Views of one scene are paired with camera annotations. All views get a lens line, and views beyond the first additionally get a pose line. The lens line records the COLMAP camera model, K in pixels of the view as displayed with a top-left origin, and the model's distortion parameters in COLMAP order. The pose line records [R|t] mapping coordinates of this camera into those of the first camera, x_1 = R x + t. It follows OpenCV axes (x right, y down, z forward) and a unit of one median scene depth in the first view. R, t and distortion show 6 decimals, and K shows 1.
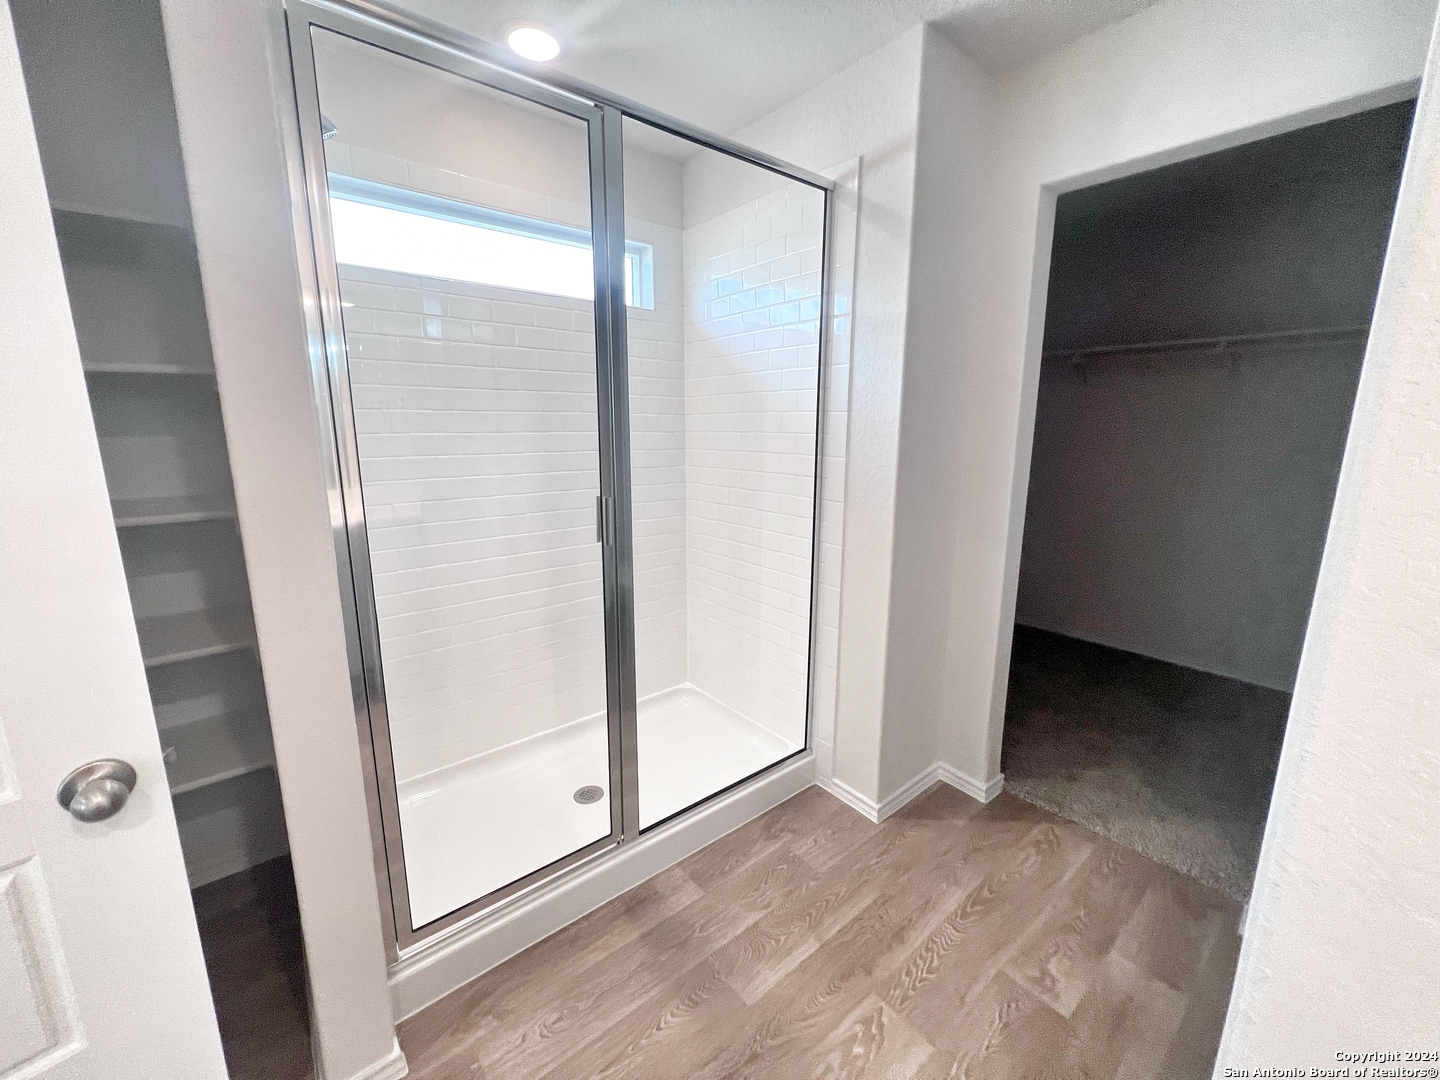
lens RADIAL K [[574.6, 0, 718.9], [0, 574.6, 538.6], [0, 0, 1]] dist [0.000838, -0.000334]
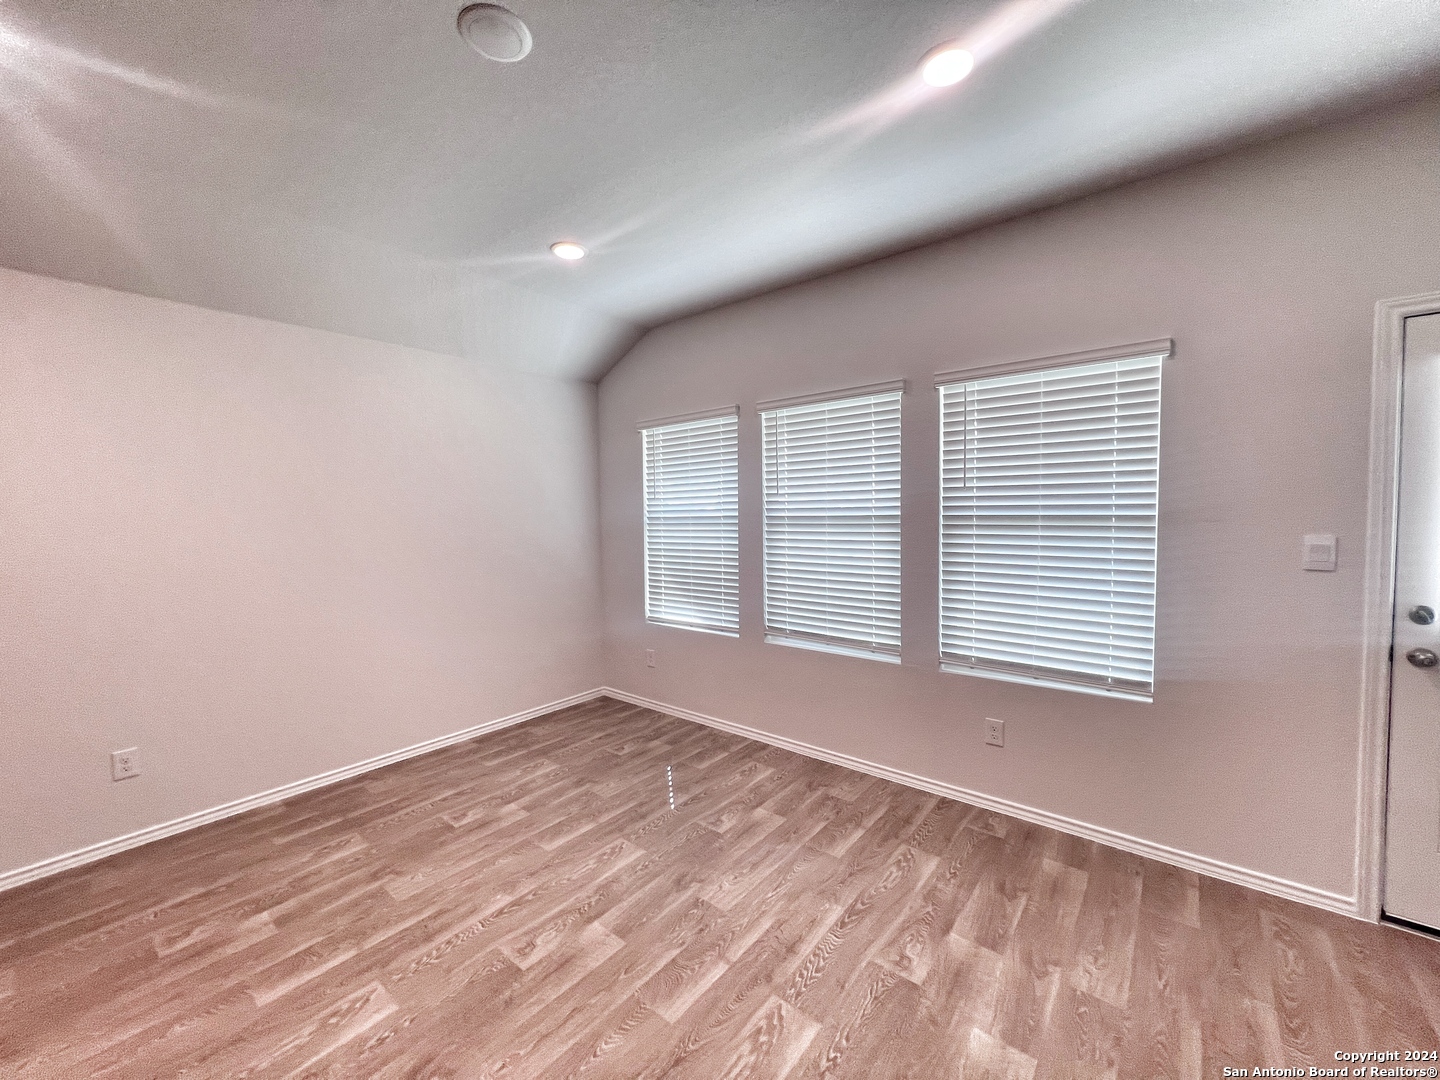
lens RADIAL K [[574.6, 0, 720.4], [0, 574.6, 532.7], [0, 0, 1]] dist [0.000838, -0.000334]
pose [[0.980165, -0.018695, 0.197302, -0.054157], [0.051045, 0.985767, -0.160179, 0.015878], [-0.191499, 0.167073, 0.967168, -0.272933]]
